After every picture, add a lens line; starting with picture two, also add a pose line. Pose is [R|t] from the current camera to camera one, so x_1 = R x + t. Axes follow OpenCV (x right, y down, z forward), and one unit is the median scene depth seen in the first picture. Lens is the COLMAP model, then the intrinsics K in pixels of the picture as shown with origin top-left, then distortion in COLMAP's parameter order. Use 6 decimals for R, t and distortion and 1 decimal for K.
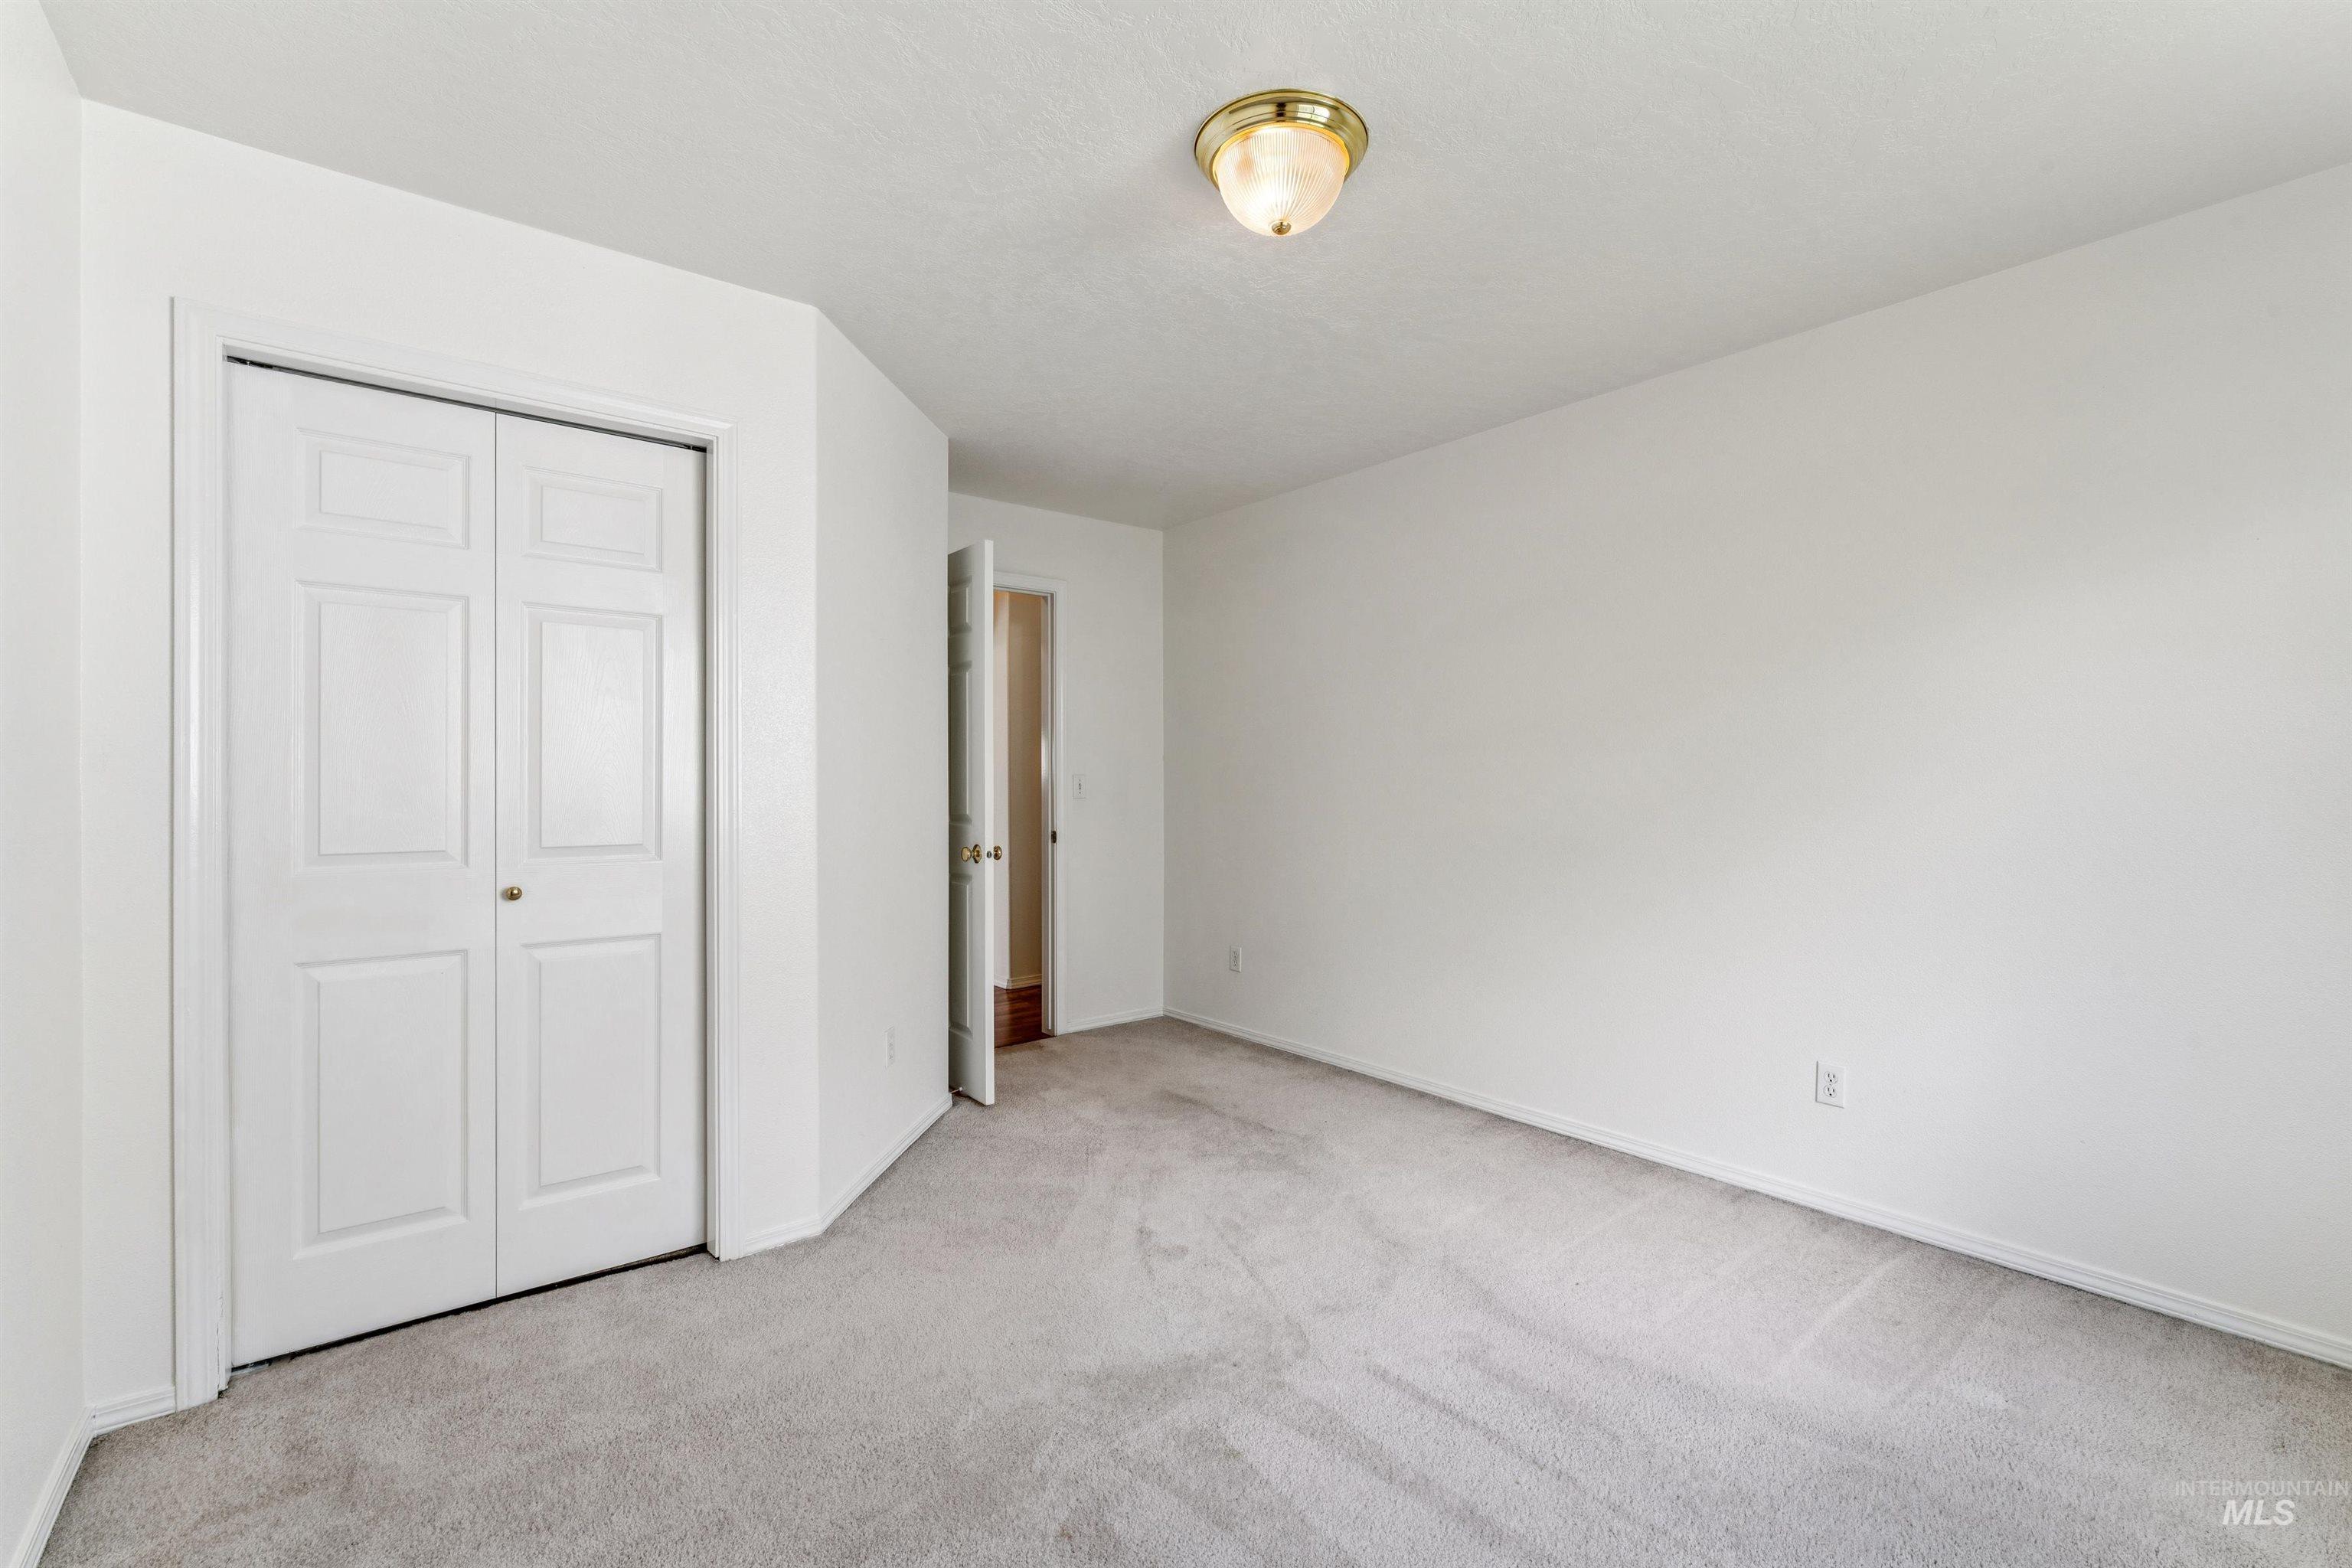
lens RADIAL K [[1025.0, 0, 1176.0], [0, 1025.0, 784.0], [0, 0, 1]] dist [-0.000801, -0.000118]
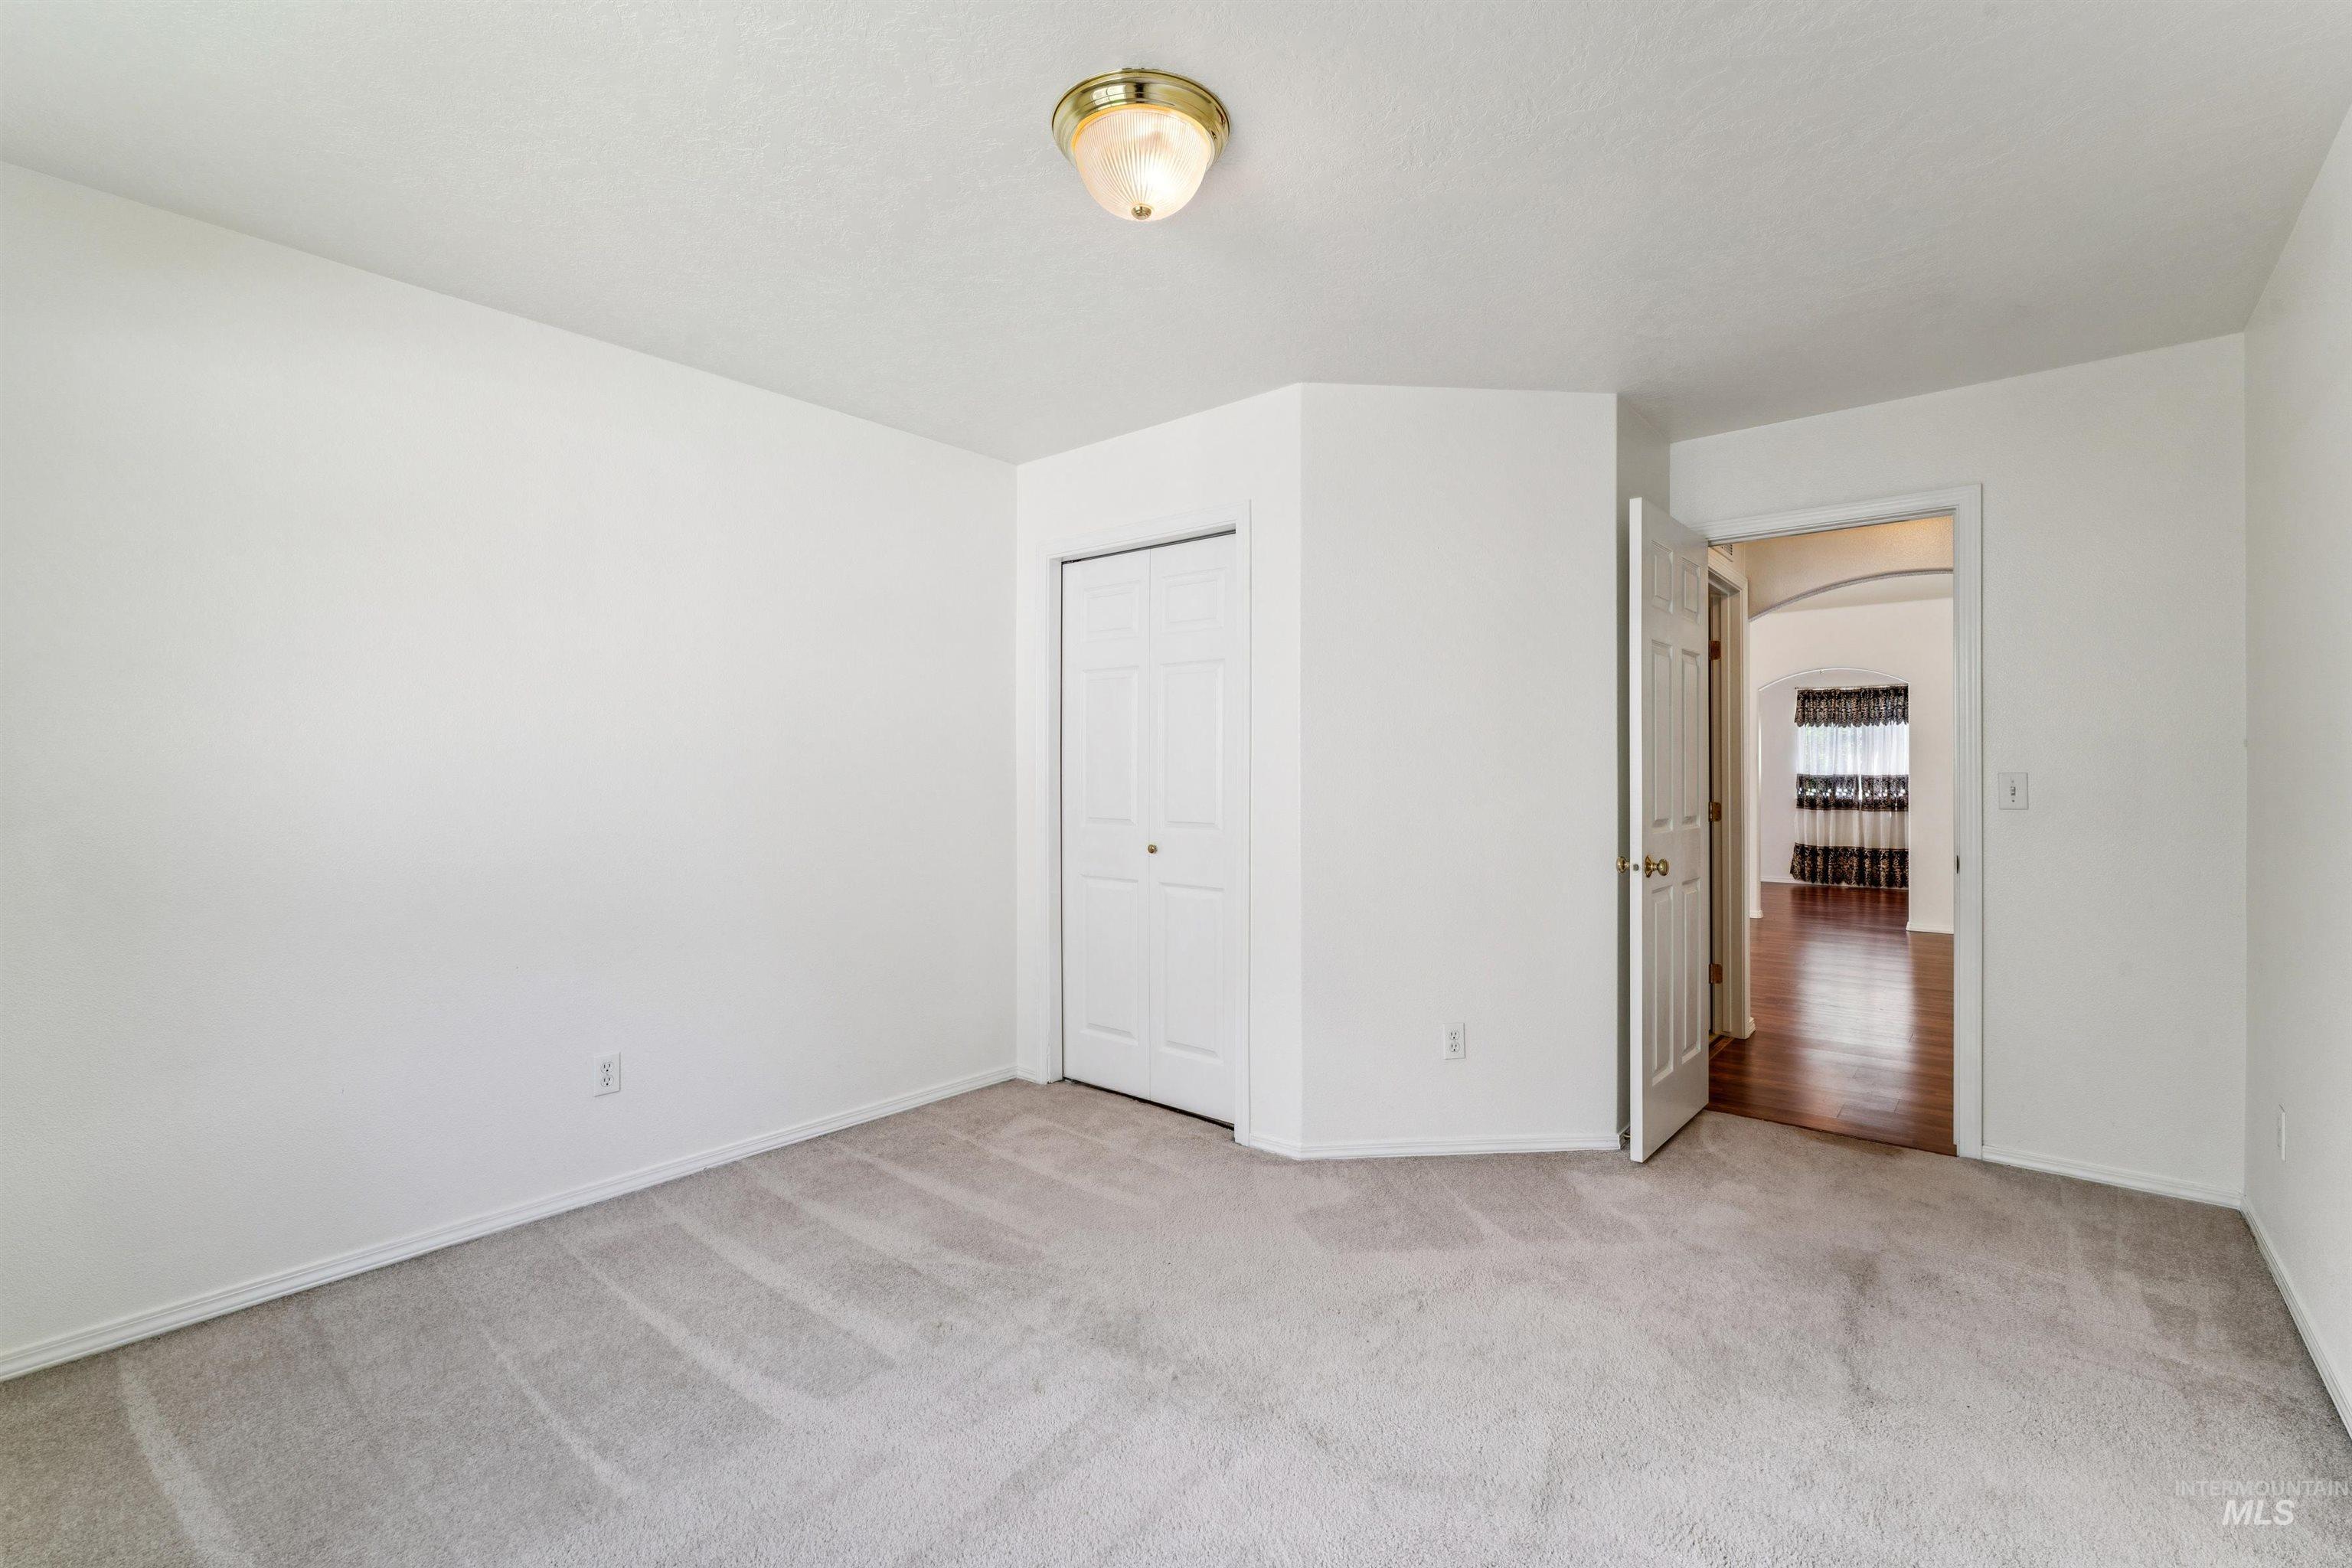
lens RADIAL K [[1025.0, 0, 1176.0], [0, 1025.0, 784.0], [0, 0, 1]] dist [-0.000801, -0.000118]
pose [[0.197796, 0.010913, -0.980182, 0.796617], [-0.008163, 0.999922, 0.009485, -0.007847], [0.980209, 0.006125, 0.197870, 0.630449]]
